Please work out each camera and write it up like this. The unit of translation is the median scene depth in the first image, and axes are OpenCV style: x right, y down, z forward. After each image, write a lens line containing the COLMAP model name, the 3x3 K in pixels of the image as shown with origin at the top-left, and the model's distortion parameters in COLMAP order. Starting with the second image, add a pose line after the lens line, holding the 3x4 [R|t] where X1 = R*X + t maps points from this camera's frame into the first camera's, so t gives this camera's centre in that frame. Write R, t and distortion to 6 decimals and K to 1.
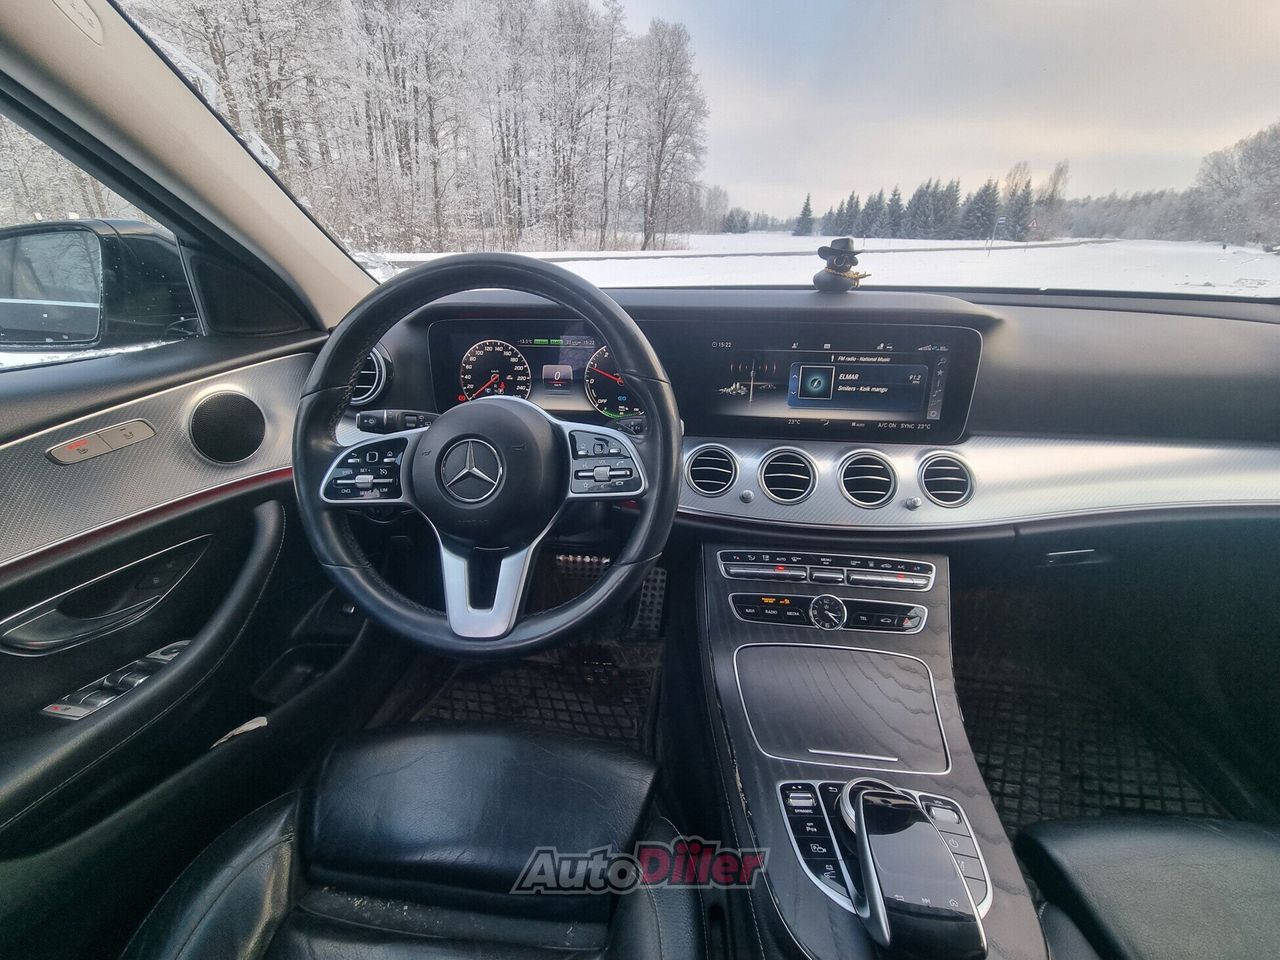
lens RADIAL K [[516.0, 0, 641.3], [0, 516.0, 466.6], [0, 0, 1]] dist [-0.003298, -0.001099]
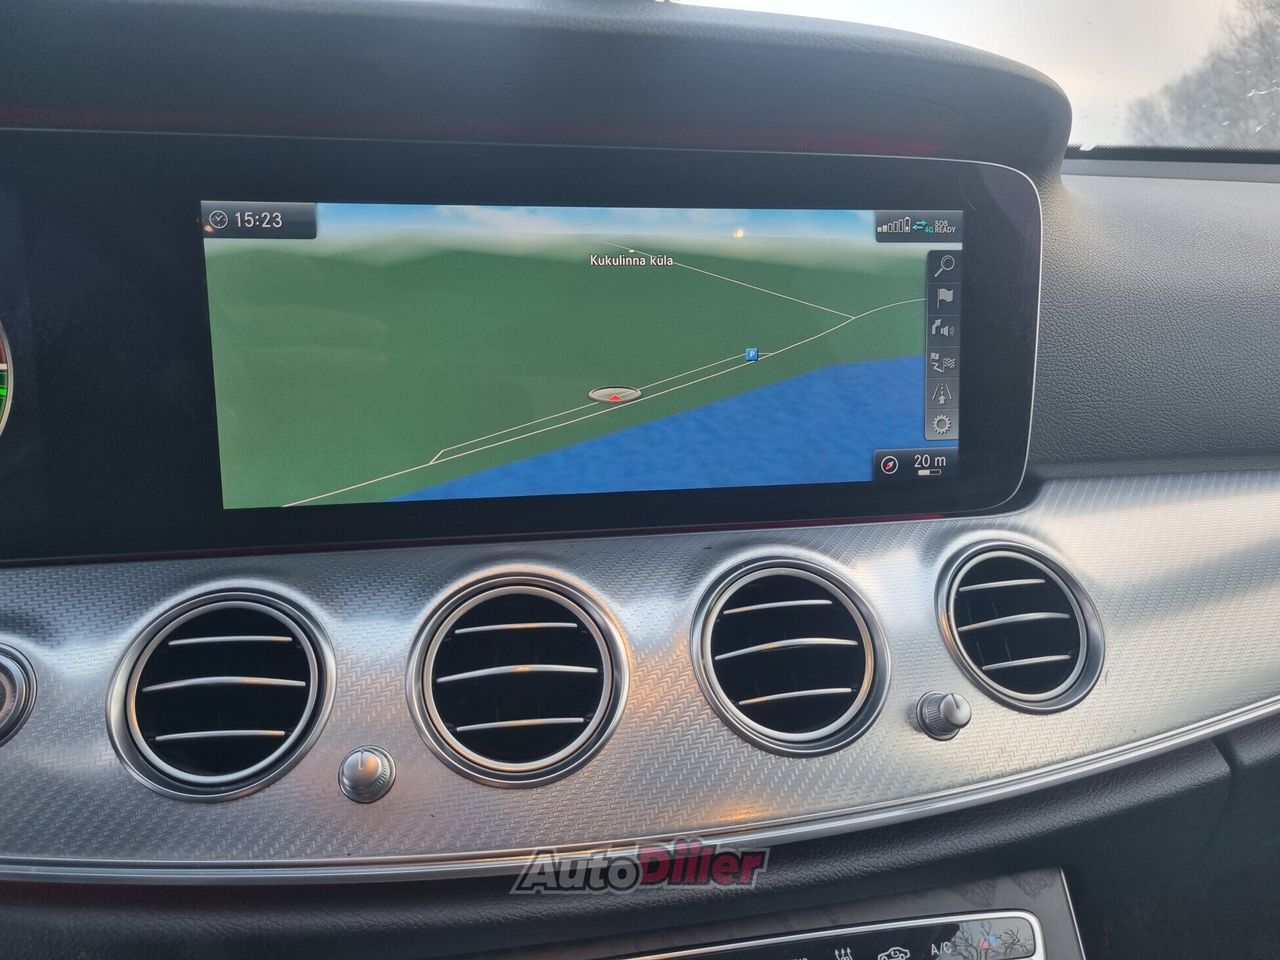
lens RADIAL K [[961.6, 0, 635.5], [0, 961.6, 489.8], [0, 0, 1]] dist [0.026859, -0.016549]
pose [[0.948578, -0.070912, 0.308497, 0.184194], [0.112135, 0.986662, -0.118000, -0.009138], [-0.296015, 0.146525, 0.943878, 0.472439]]
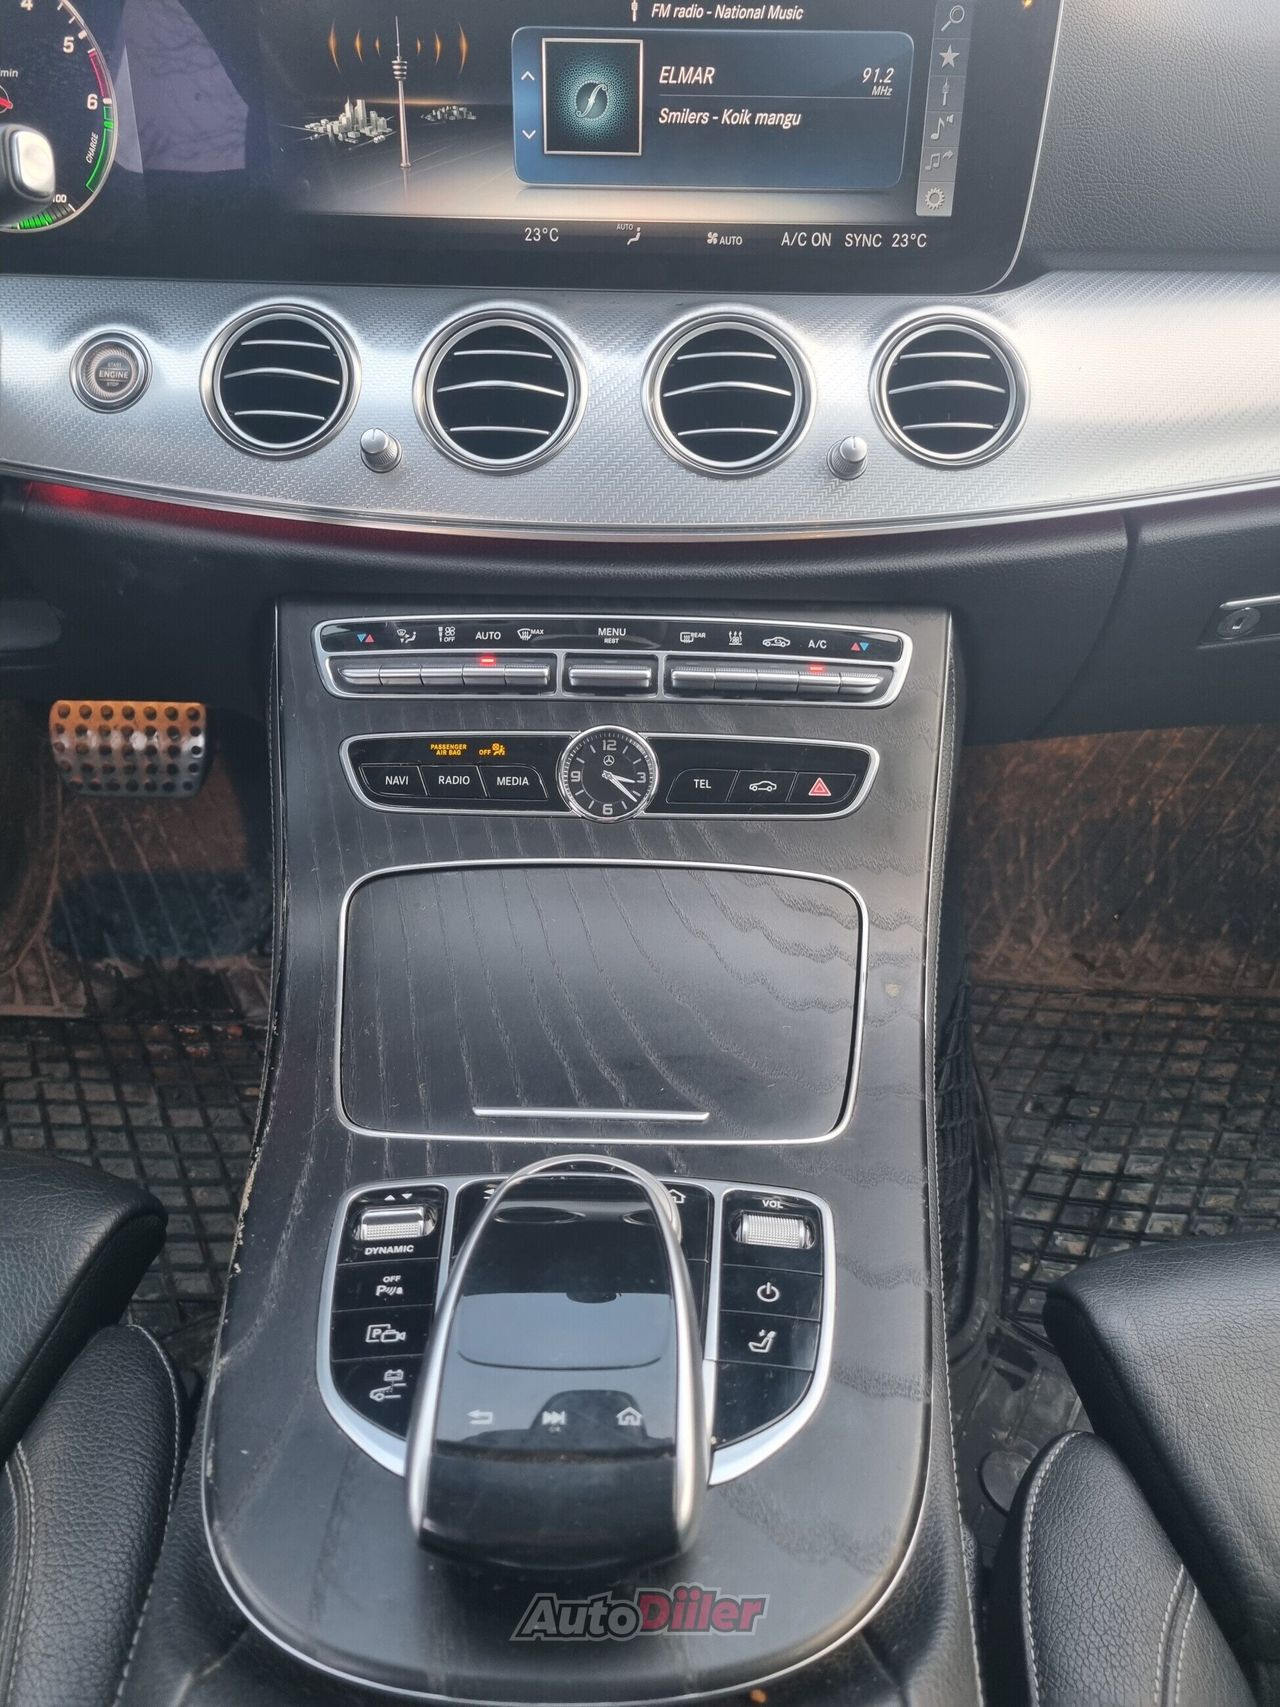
lens RADIAL K [[1282.4, 0, 657.3], [0, 1282.4, 850.8], [0, 0, 1]] dist [0.026859, -0.016549]
pose [[0.994227, -0.044452, 0.097651, 0.277580], [0.024765, 0.980638, 0.194259, 0.147716], [-0.104396, -0.190719, 0.976078, 0.103248]]
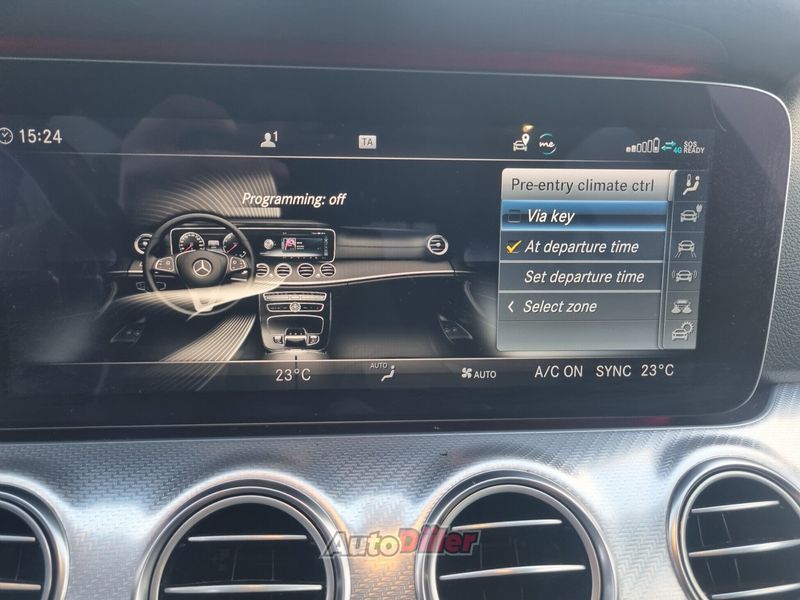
lens RADIAL K [[601.0, 0, 401.2], [0, 601.0, 304.1], [0, 0, 1]] dist [0.026859, -0.016549]
pose [[0.977510, -0.039786, 0.207101, 0.292380], [0.060605, 0.993614, -0.095174, -0.092573], [-0.201992, 0.105585, 0.973679, 0.624674]]
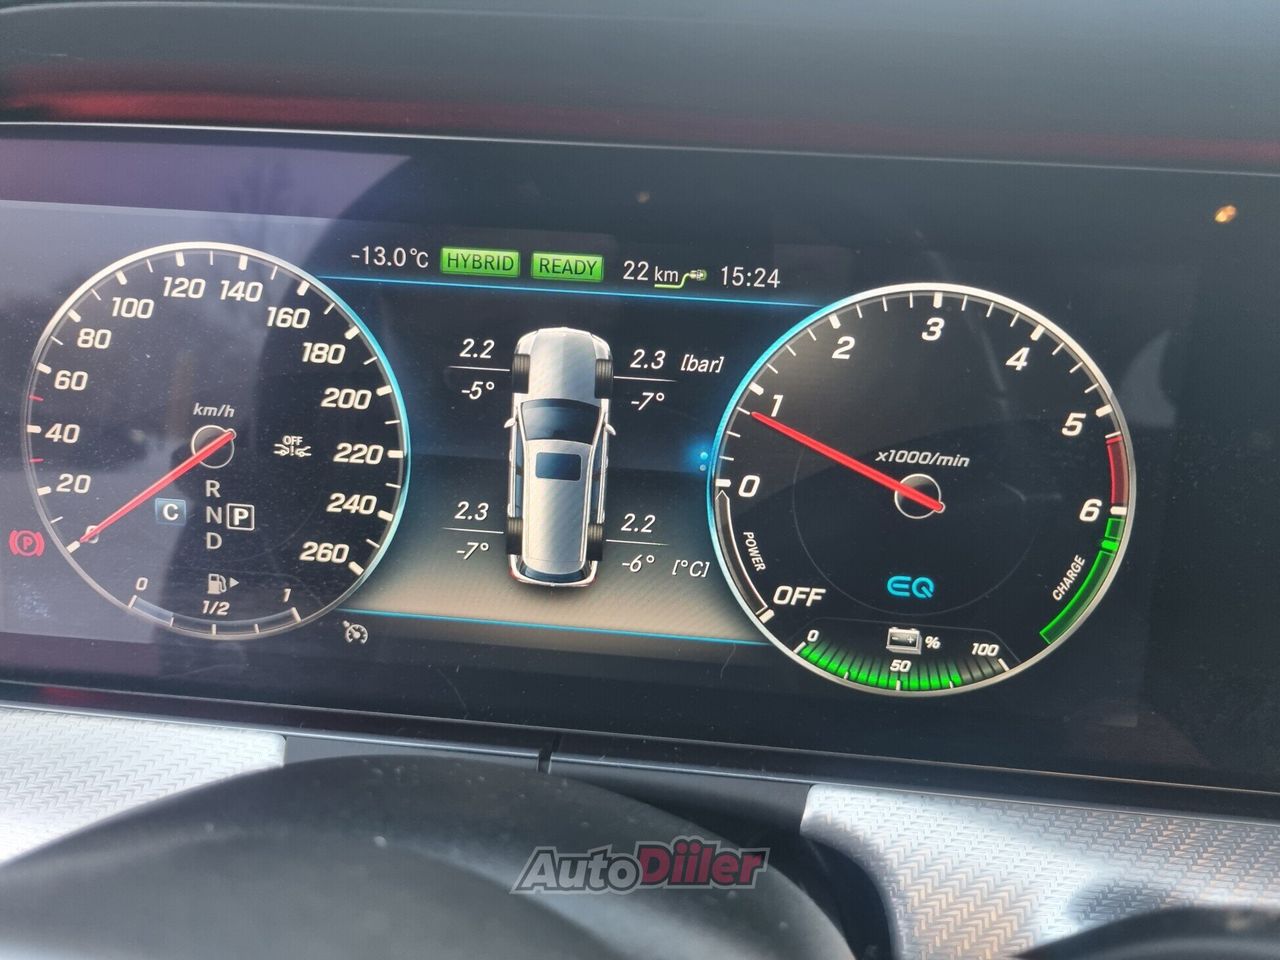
lens RADIAL K [[961.6, 0, 636.4], [0, 961.6, 472.4], [0, 0, 1]] dist [0.026859, -0.016549]
pose [[0.997750, 0.036790, 0.056052, -0.162160], [-0.030685, 0.993877, -0.106145, -0.139761], [-0.059614, 0.104186, 0.992770, 0.696185]]
